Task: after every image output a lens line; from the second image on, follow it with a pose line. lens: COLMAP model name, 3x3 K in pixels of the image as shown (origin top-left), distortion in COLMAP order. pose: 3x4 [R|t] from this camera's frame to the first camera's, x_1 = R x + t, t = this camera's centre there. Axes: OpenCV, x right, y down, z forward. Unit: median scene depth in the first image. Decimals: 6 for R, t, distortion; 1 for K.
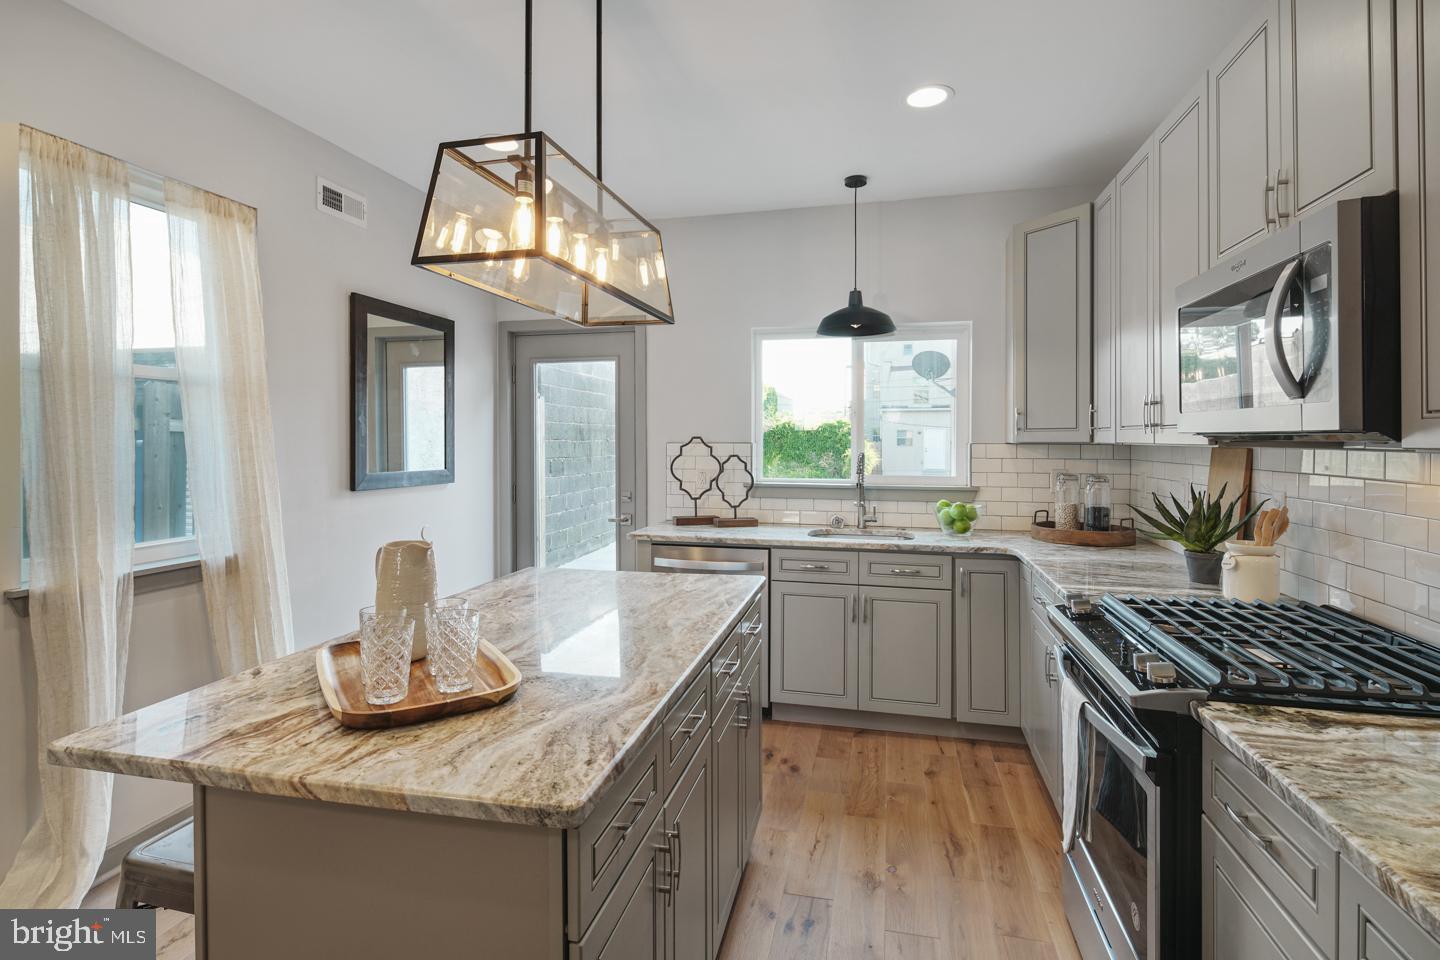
lens RADIAL K [[715.6, 0, 699.8], [0, 715.6, 437.7], [0, 0, 1]] dist [-0.000039, -0.000740]
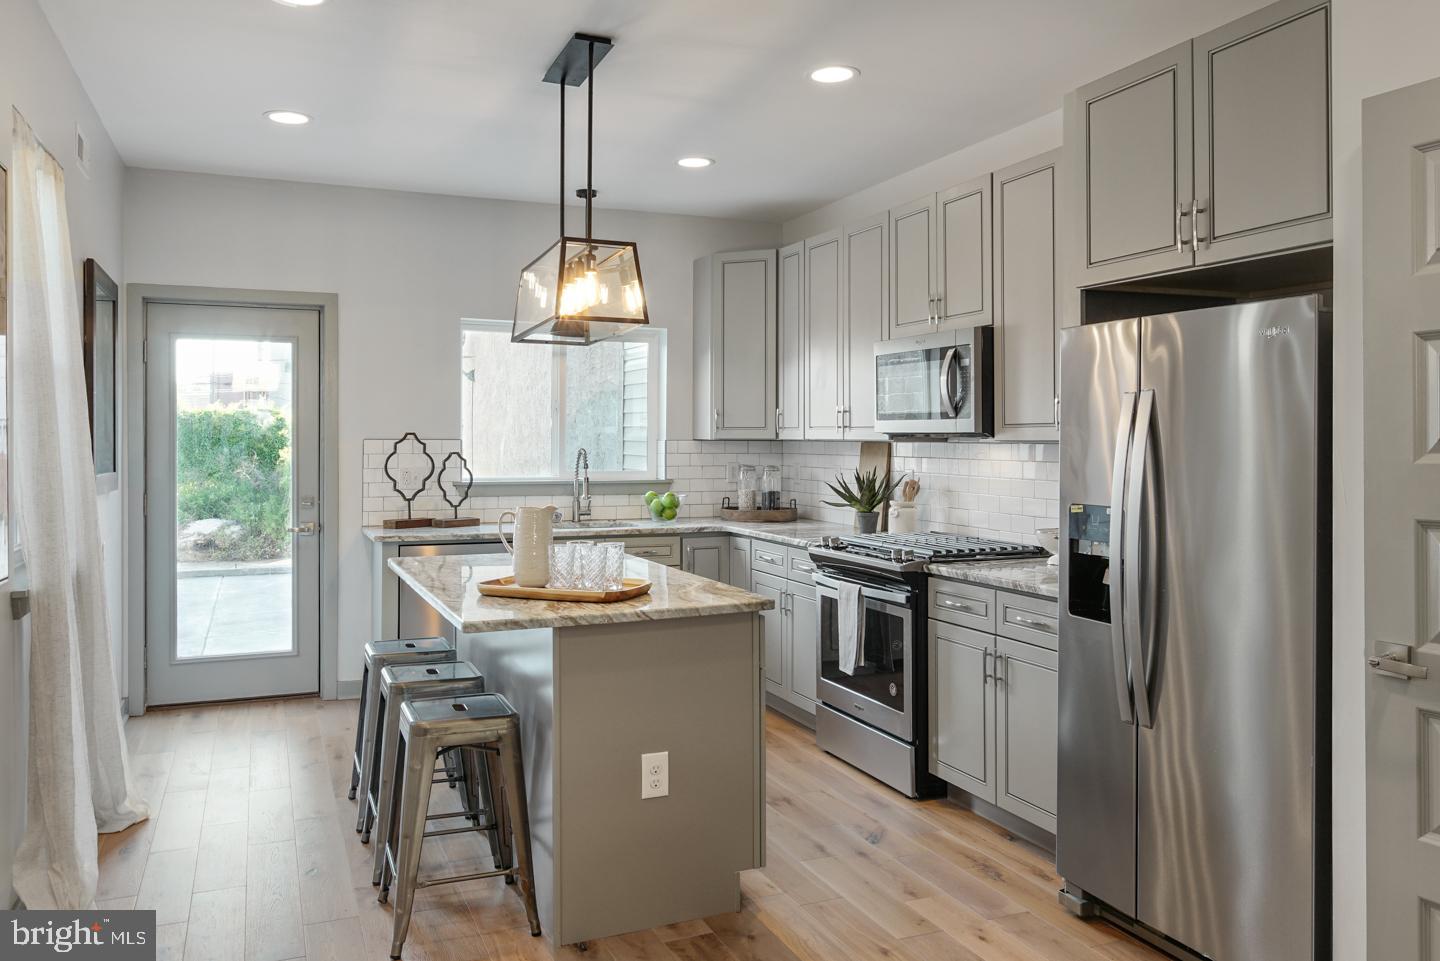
lens RADIAL K [[1101.8, 0, 711.0], [0, 1101.8, 430.2], [0, 0, 1]] dist [0.005720, 0.010889]
pose [[0.800147, 0.005493, 0.599779, -0.665021], [-0.003419, 0.999984, -0.004597, 0.000326], [-0.599794, 0.001628, 0.800152, -0.453920]]
